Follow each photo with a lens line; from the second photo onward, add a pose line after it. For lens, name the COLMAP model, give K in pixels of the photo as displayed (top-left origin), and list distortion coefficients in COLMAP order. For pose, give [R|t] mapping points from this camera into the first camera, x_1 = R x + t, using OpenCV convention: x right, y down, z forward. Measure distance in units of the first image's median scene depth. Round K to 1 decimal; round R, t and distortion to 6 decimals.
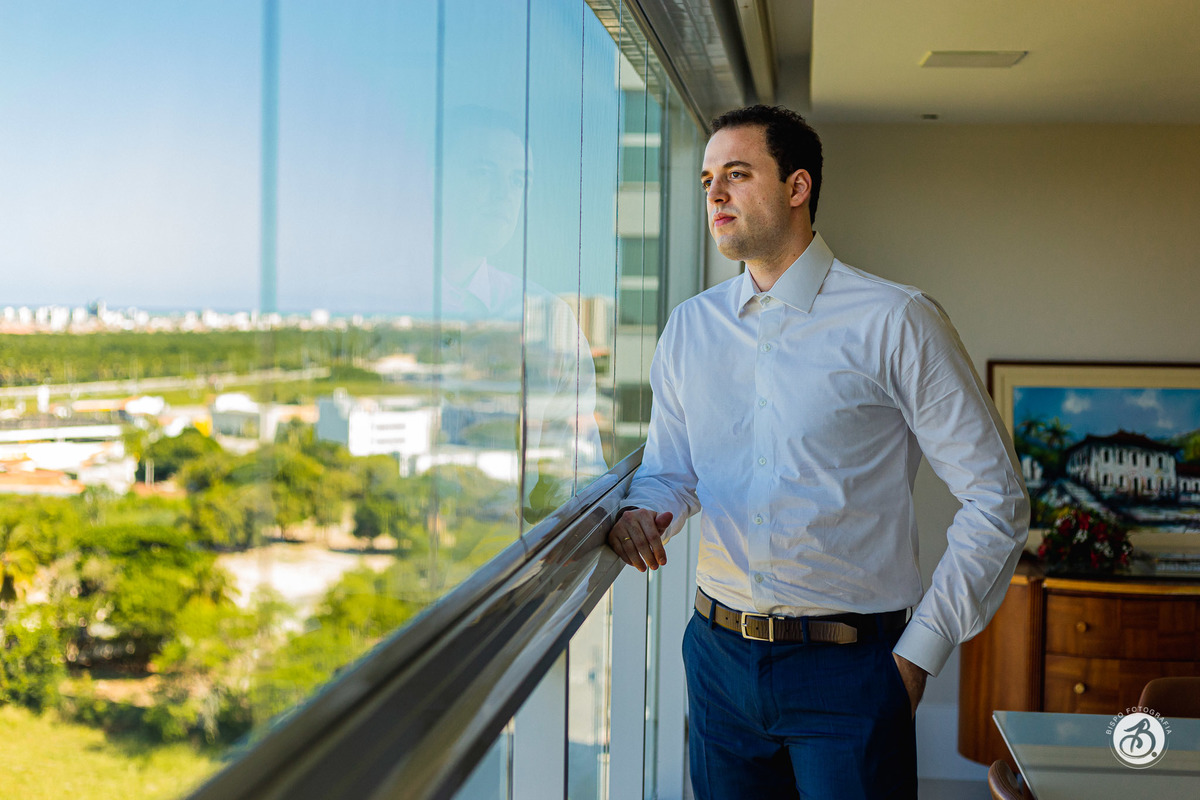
lens RADIAL K [[1802.0, 0, 600.0], [0, 1802.0, 400.0], [0, 0, 1]] dist [0.176195, 0.030602]
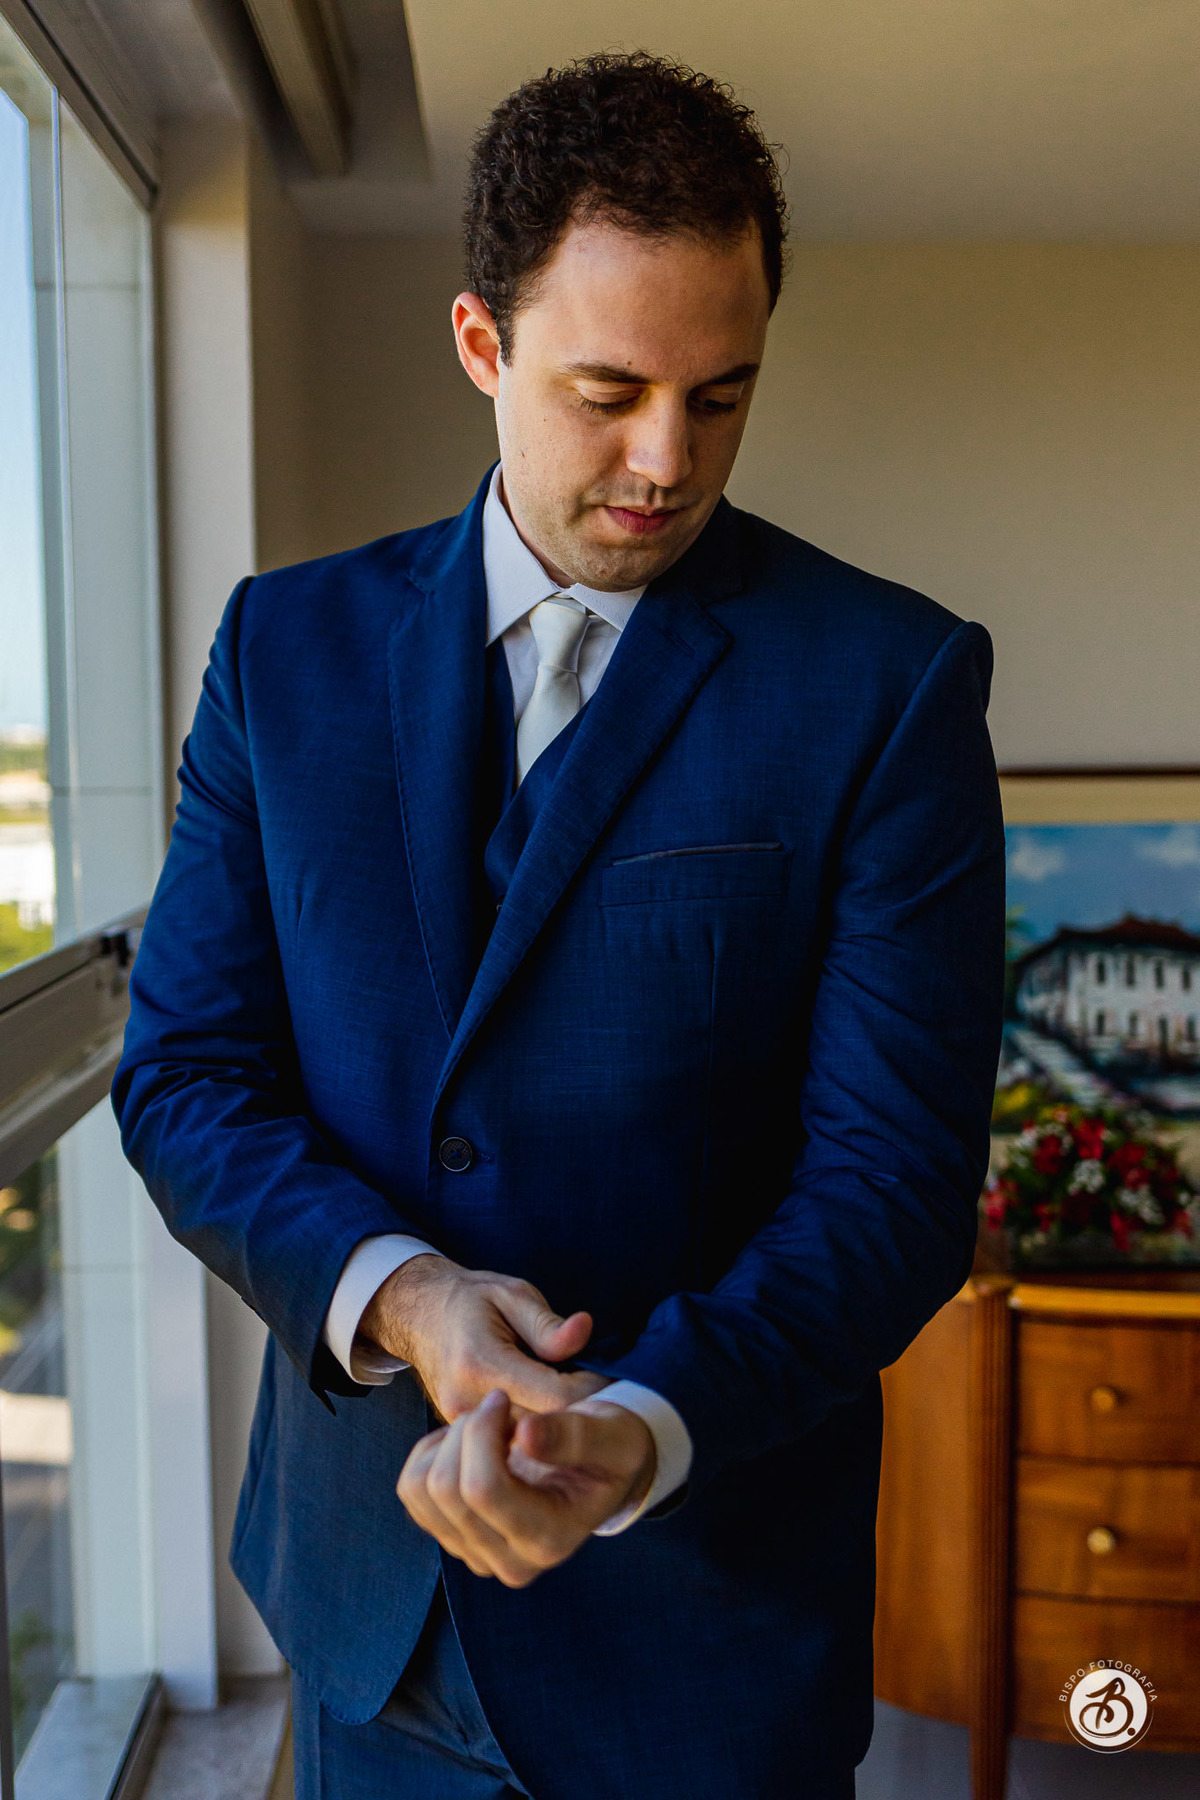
lens RADIAL K [[1854.8, 0, 600.0], [0, 1854.8, 900.0], [0, 0, 1]] dist [-0.004866, 0.003577]
pose [[0.987914, -0.044110, 0.148596, 0.083962], [0.036911, 0.998023, 0.050864, -0.015846], [-0.150545, -0.044765, 0.987589, 0.560504]]
